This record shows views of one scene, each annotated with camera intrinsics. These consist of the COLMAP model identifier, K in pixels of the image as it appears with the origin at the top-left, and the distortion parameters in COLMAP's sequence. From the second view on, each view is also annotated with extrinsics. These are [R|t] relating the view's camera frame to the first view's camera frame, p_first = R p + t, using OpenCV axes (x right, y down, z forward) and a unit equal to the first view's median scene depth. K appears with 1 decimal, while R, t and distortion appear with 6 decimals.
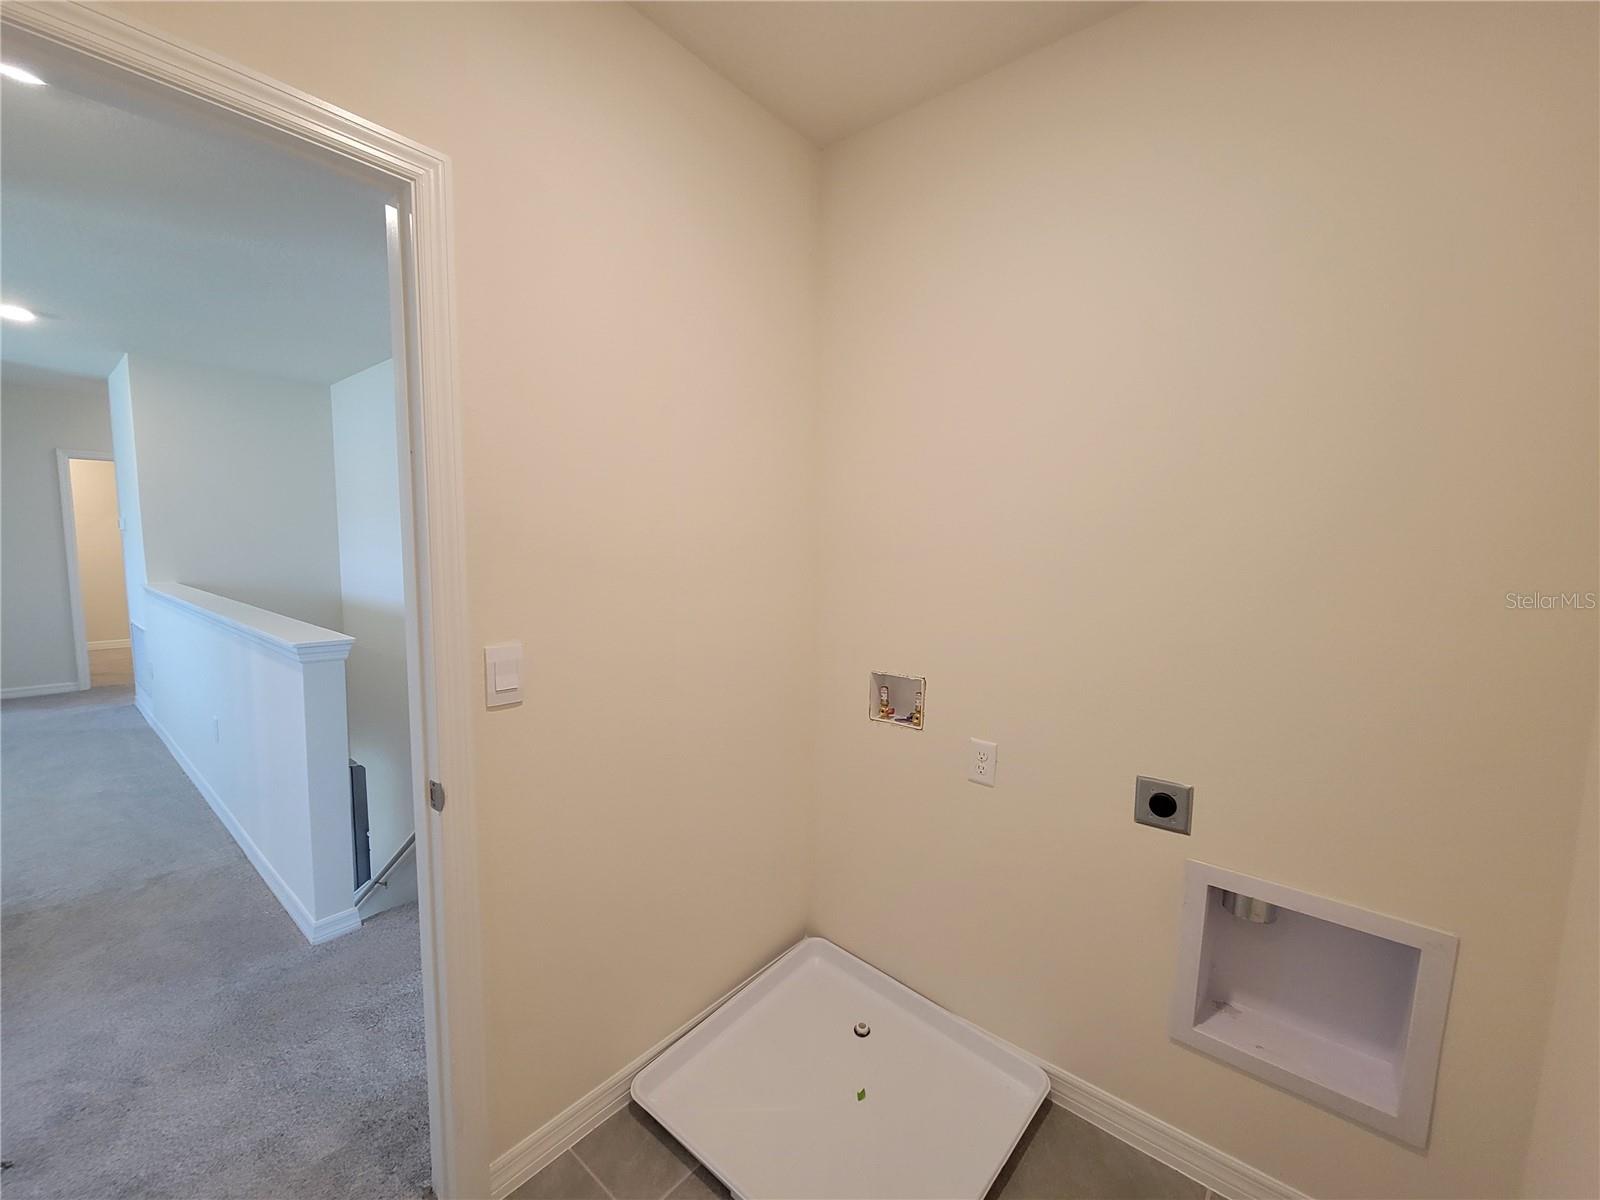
lens RADIAL K [[650.8, 0, 792.0], [0, 650.8, 612.6], [0, 0, 1]] dist [-0.000068, -0.000334]
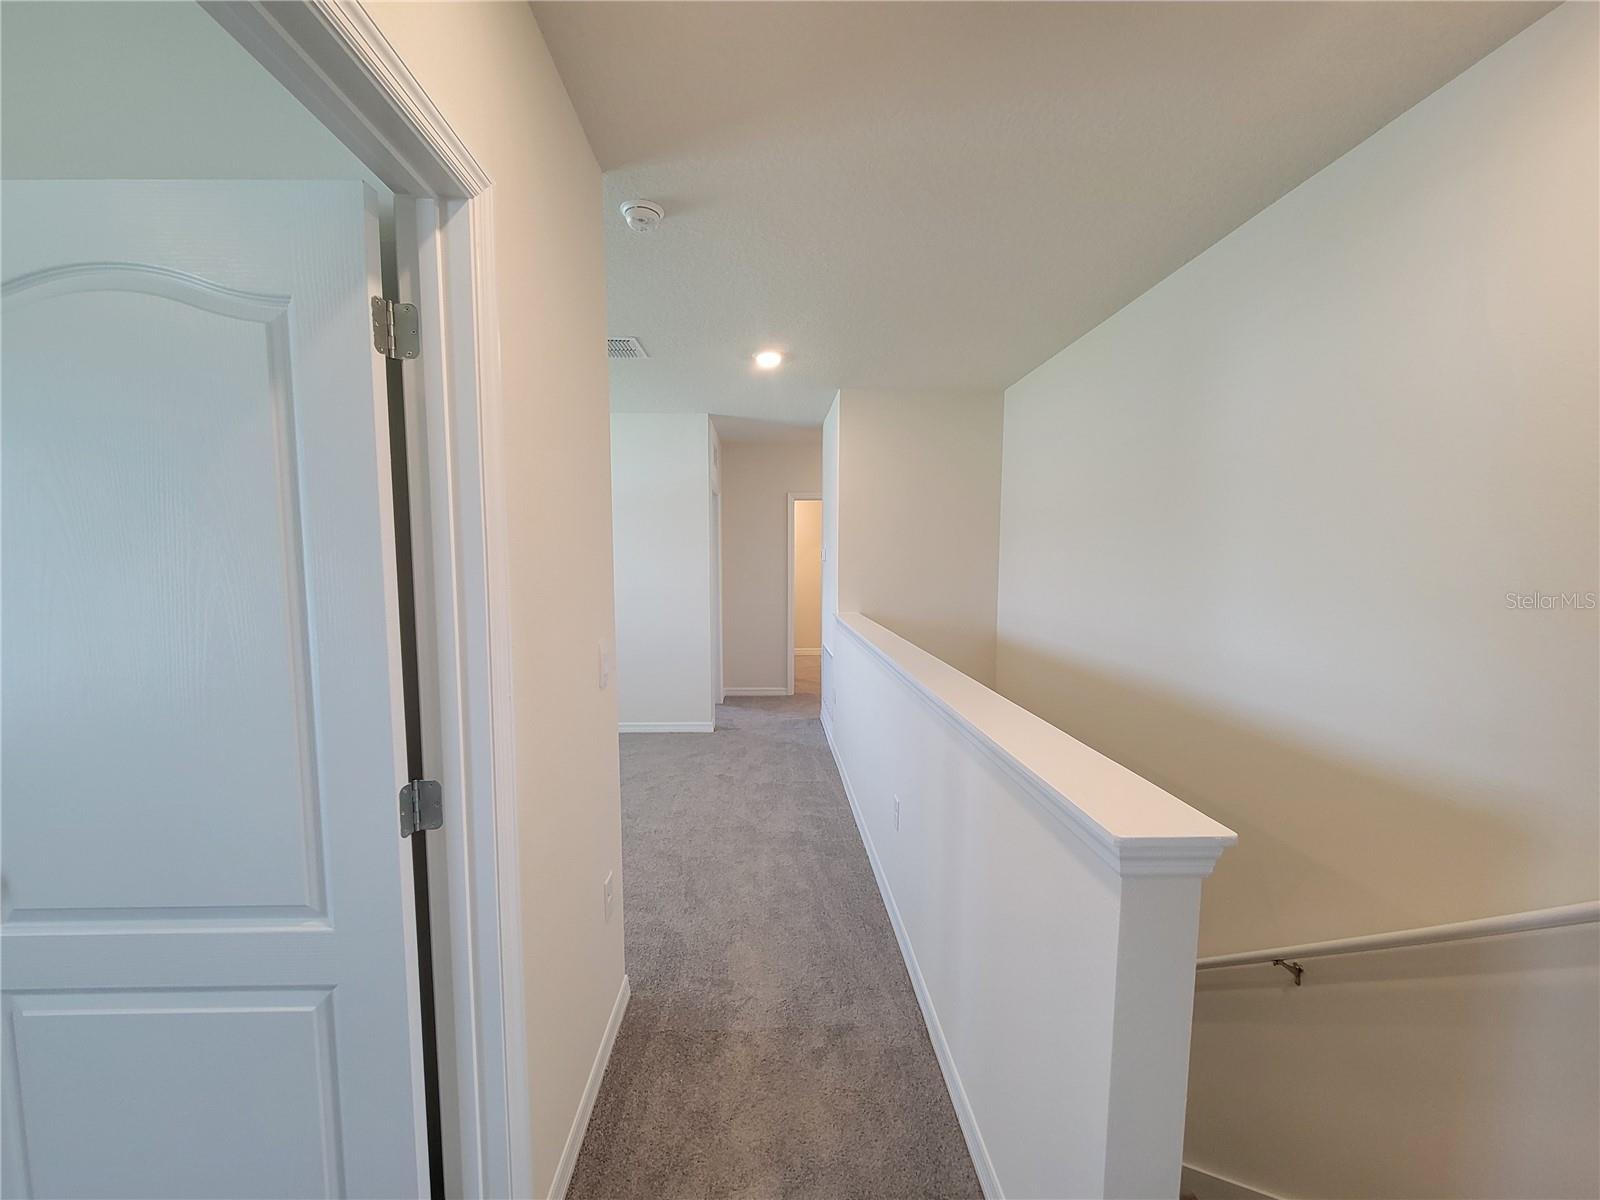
lens RADIAL K [[650.8, 0, 792.0], [0, 650.8, 612.6], [0, 0, 1]] dist [-0.000068, -0.000334]
pose [[0.672223, 0.044605, -0.739004, -0.271320], [-0.067628, 0.997710, -0.001297, -0.038862], [0.737253, 0.050849, 0.673700, 0.245610]]
